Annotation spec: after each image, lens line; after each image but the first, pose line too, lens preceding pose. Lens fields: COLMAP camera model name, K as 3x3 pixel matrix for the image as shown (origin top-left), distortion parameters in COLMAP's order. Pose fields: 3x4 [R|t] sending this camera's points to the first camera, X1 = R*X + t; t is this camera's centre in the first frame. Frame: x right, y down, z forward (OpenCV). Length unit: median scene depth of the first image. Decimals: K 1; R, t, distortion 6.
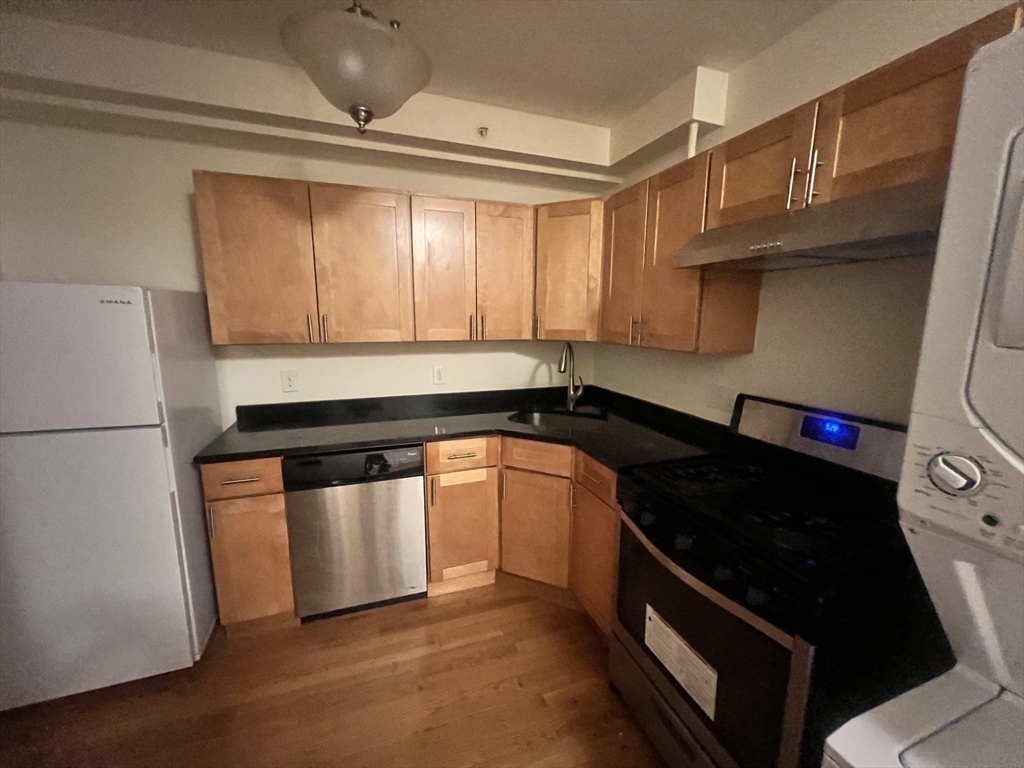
lens RADIAL K [[406.5, 0, 517.4], [0, 406.5, 378.7], [0, 0, 1]] dist [0.002327, 0.000293]
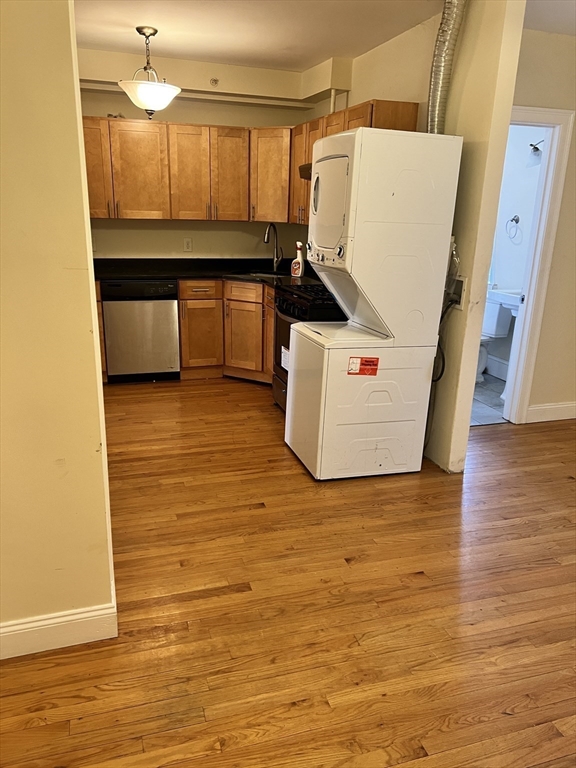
lens RADIAL K [[574.7, 0, 284.6], [0, 574.7, 390.6], [0, 0, 1]] dist [0.044828, -0.045121]
pose [[0.998900, 0.031079, -0.035102, 0.316255], [-0.025233, 0.987404, 0.156196, 0.222445], [0.039514, -0.155139, 0.987102, -1.433083]]
